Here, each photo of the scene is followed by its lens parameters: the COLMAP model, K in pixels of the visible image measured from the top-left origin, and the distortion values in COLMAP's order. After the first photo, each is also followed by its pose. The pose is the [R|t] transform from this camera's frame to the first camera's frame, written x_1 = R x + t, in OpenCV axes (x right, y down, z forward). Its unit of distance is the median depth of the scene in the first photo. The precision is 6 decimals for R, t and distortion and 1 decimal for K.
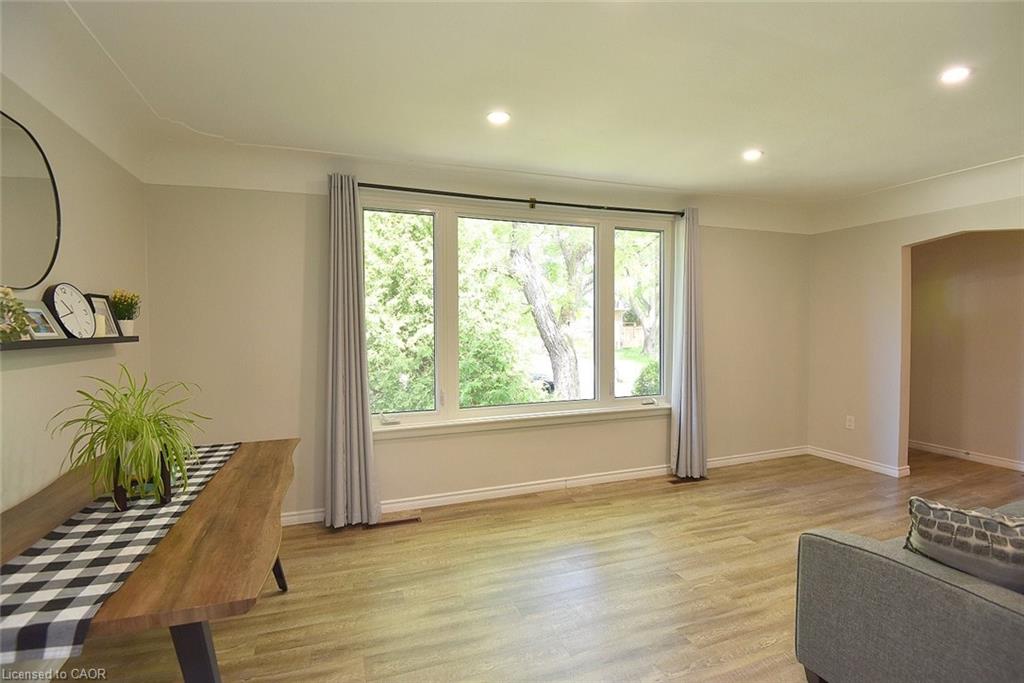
lens RADIAL K [[482.6, 0, 512.0], [0, 482.6, 341.5], [0, 0, 1]] dist [-0.032904, -0.000309]
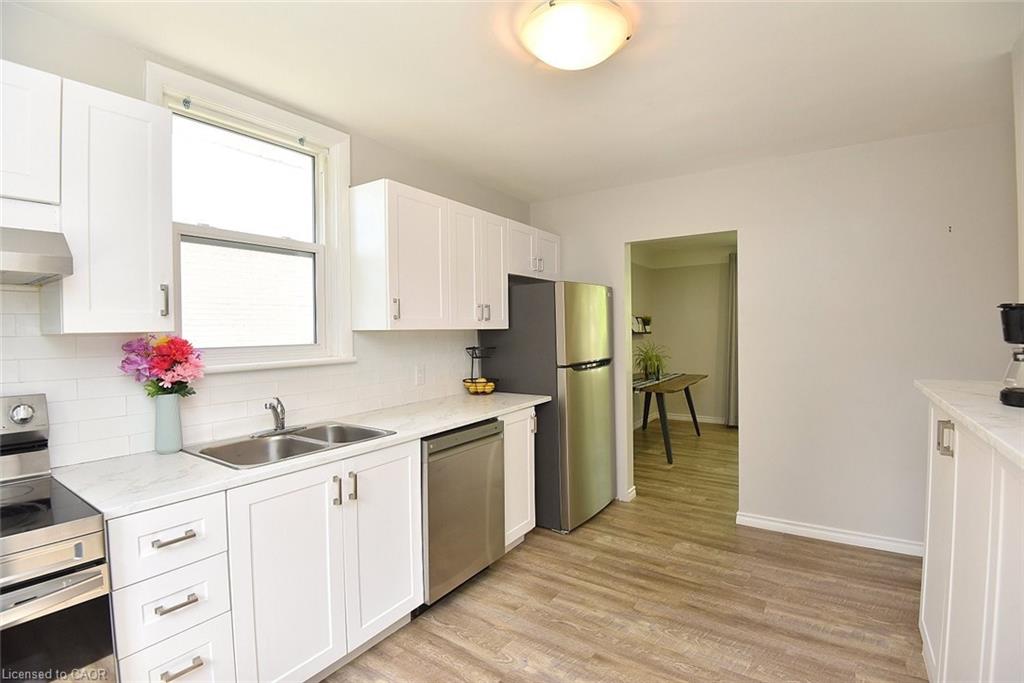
lens RADIAL K [[482.6, 0, 512.0], [0, 482.6, 341.5], [0, 0, 1]] dist [-0.032904, -0.000309]
pose [[0.588424, 0.011669, -0.808468, 0.744629], [-0.012114, 0.999911, 0.005616, 0.029898], [0.808462, 0.006490, 0.588513, -0.973749]]
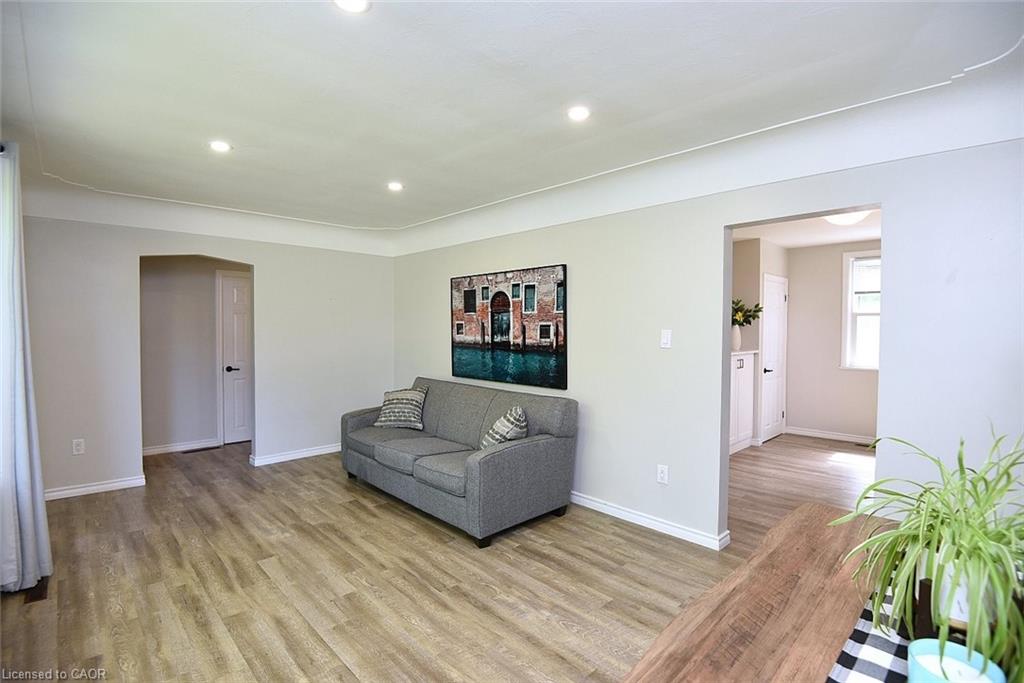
lens RADIAL K [[482.6, 0, 512.0], [0, 482.6, 341.5], [0, 0, 1]] dist [-0.032904, -0.000309]
pose [[-0.400124, -0.019995, 0.916243, -0.655657], [0.027812, 0.999037, 0.033948, -0.049793], [-0.916039, 0.039066, -0.399182, 1.036010]]
